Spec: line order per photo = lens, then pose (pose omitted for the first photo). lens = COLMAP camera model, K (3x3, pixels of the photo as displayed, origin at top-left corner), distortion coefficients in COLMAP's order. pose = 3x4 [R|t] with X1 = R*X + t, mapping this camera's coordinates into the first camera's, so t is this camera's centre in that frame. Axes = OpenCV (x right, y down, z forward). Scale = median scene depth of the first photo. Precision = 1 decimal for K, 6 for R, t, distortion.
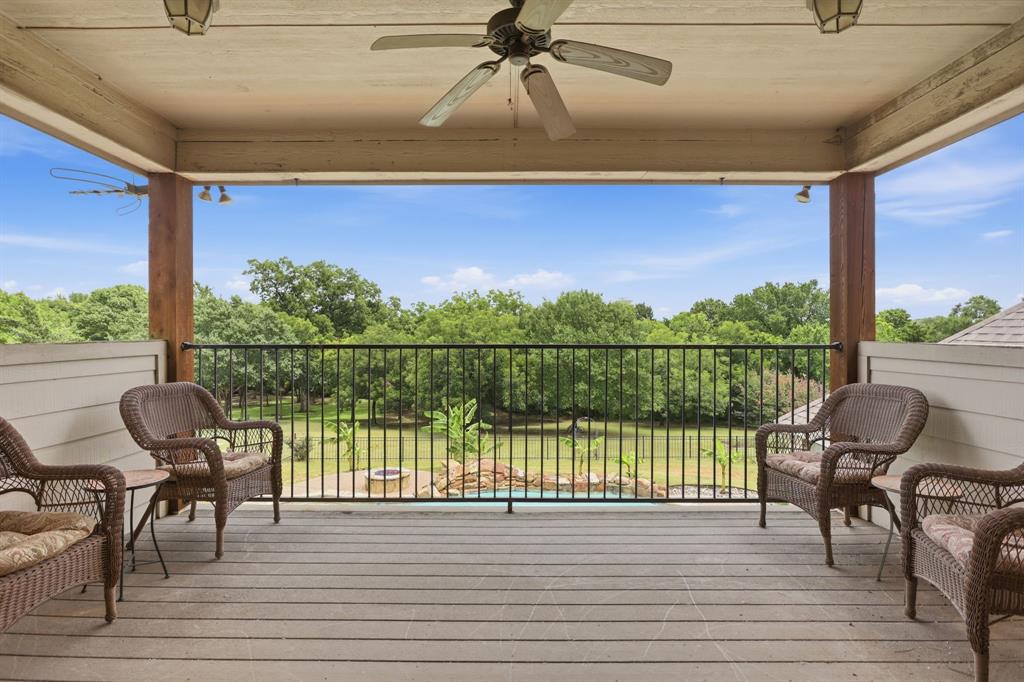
lens RADIAL K [[496.2, 0, 504.8], [0, 496.2, 338.6], [0, 0, 1]] dist [-0.006399, 0.000035]
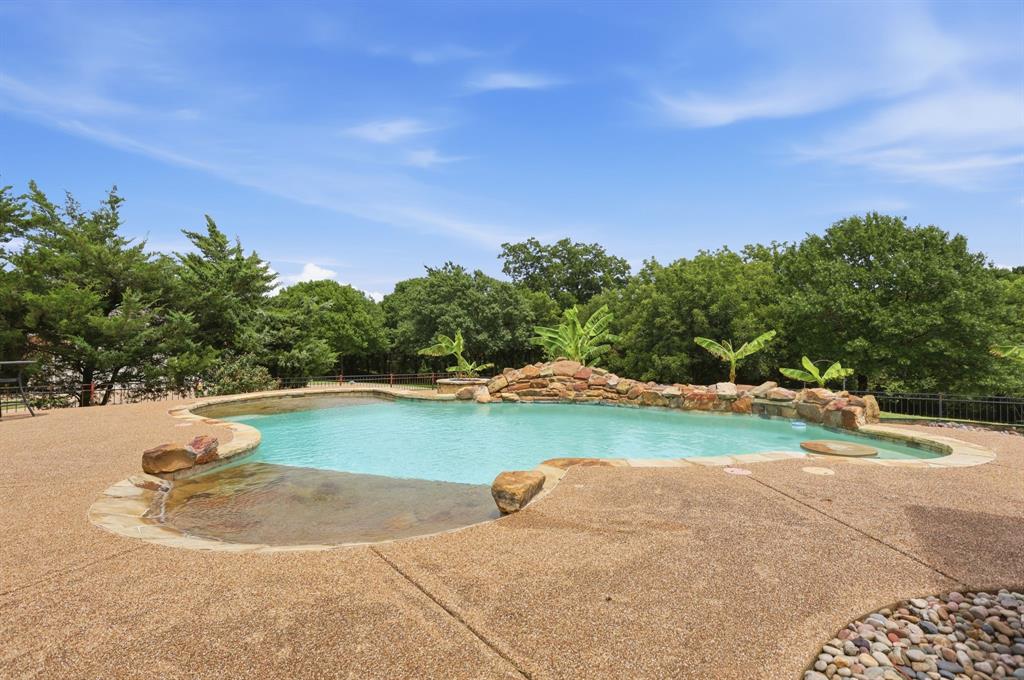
lens RADIAL K [[496.2, 0, 512.6], [0, 496.2, 342.1], [0, 0, 1]] dist [-0.006399, 0.000035]
pose [[0.849394, -0.008166, -0.527696, 0.072656], [0.007582, 0.999966, -0.003271, 0.061921], [0.527705, -0.001223, 0.849427, 0.107058]]
